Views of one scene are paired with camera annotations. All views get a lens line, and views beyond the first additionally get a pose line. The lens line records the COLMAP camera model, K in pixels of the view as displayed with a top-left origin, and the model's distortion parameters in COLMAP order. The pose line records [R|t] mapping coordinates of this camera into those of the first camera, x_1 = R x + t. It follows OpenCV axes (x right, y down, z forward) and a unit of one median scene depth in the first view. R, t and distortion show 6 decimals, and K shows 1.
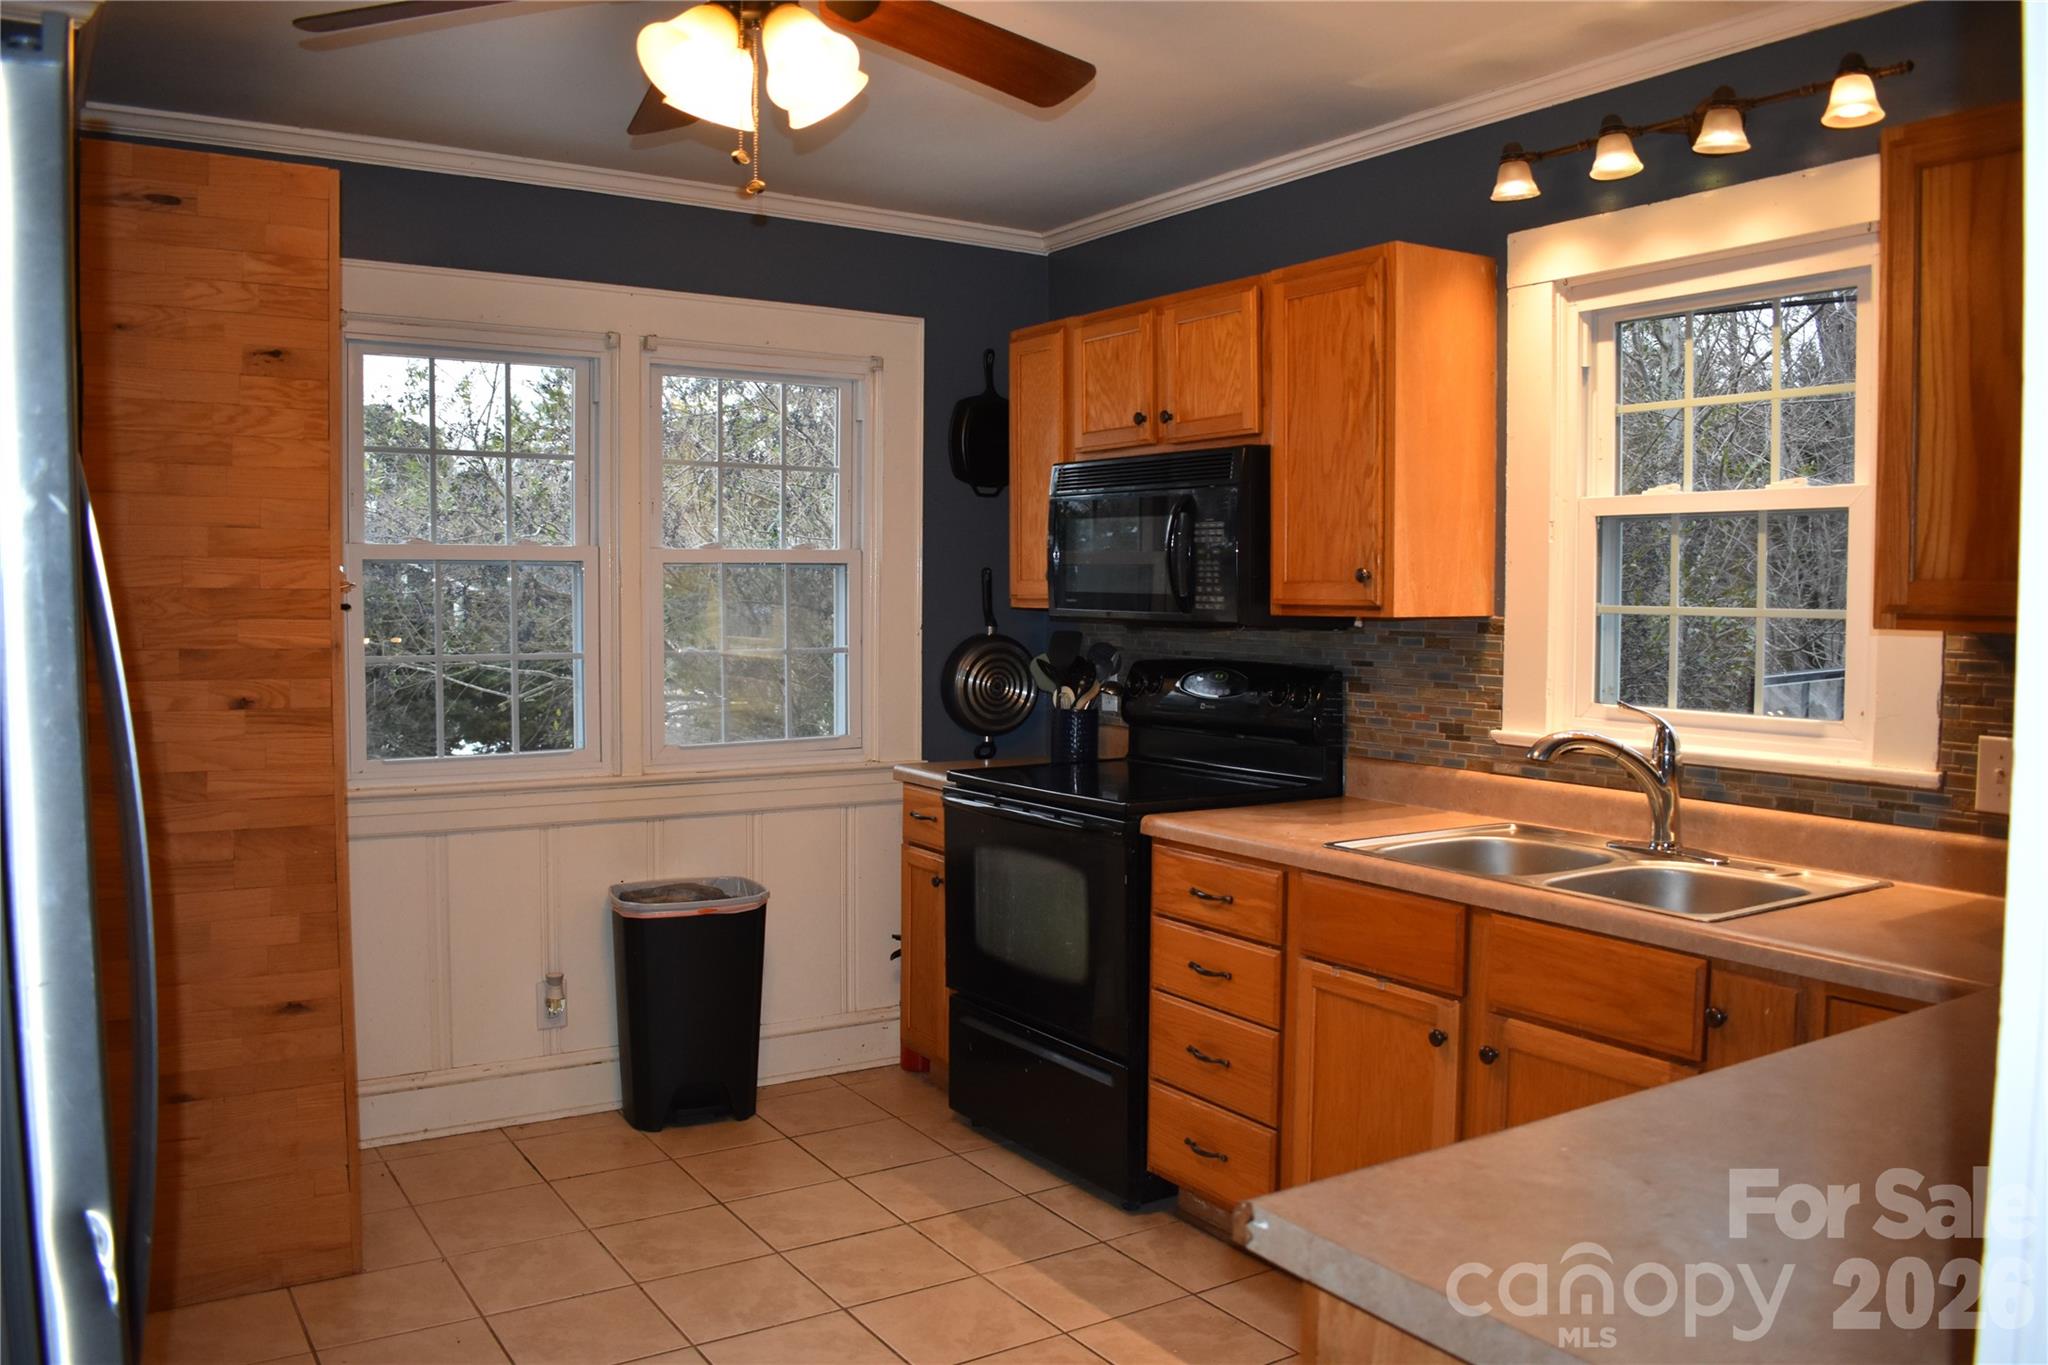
lens RADIAL K [[1592.1, 0, 1024.0], [0, 1592.1, 682.5], [0, 0, 1]] dist [-0.083916, 0.006283]
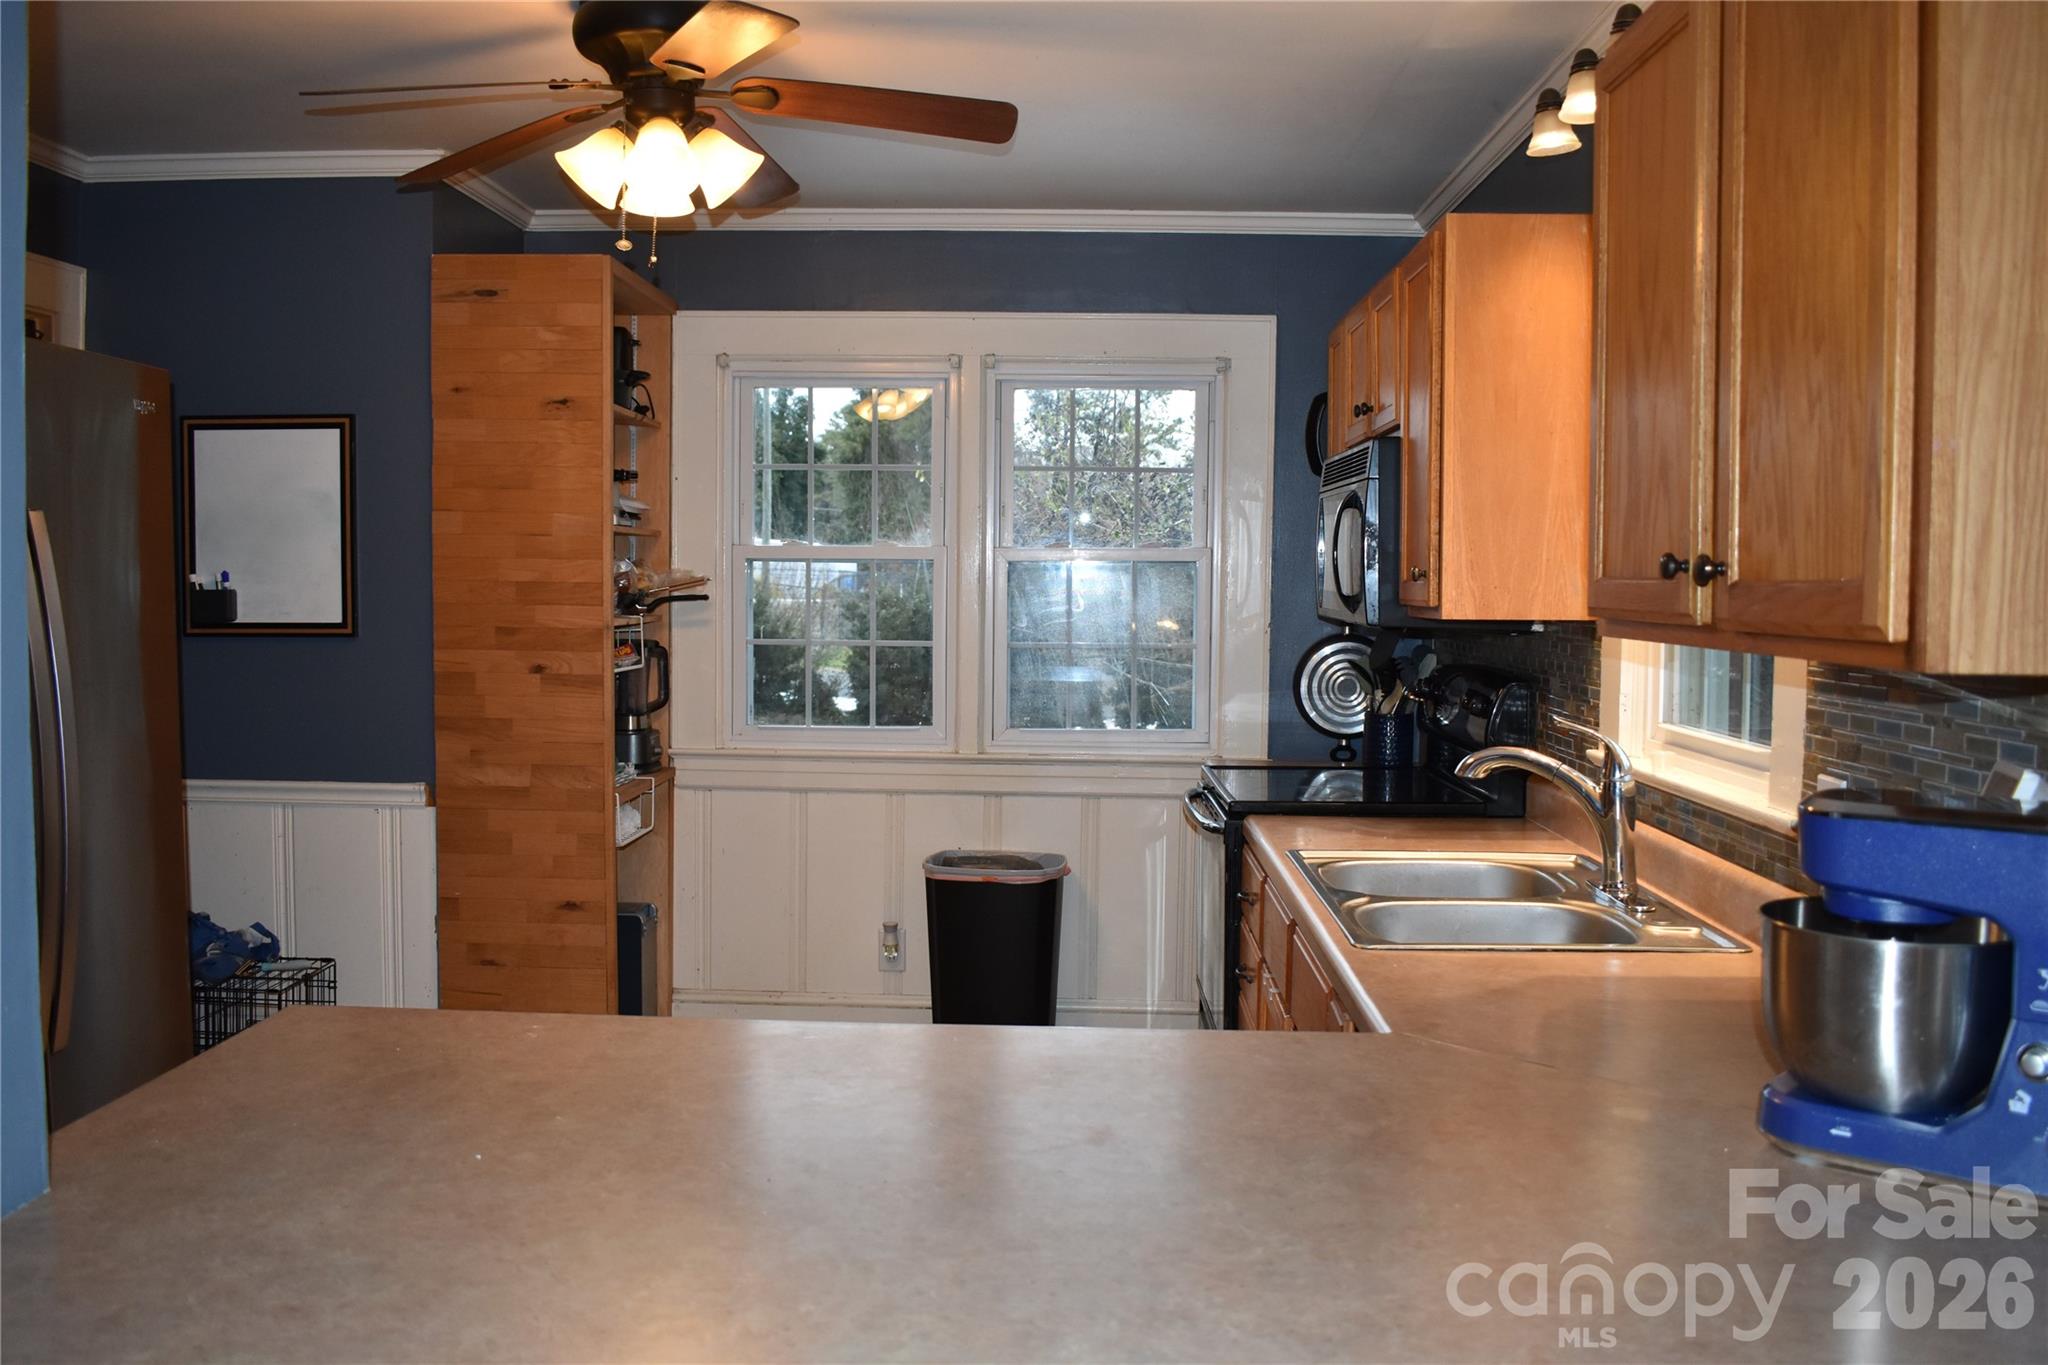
lens RADIAL K [[1729.2, 0, 1024.0], [0, 1729.2, 682.5], [0, 0, 1]] dist [-0.071098, -0.000528]
pose [[0.821024, 0.037313, -0.569672, 0.646905], [-0.039361, 0.999187, 0.008718, -0.003868], [0.569535, 0.015265, 0.821826, 0.038139]]
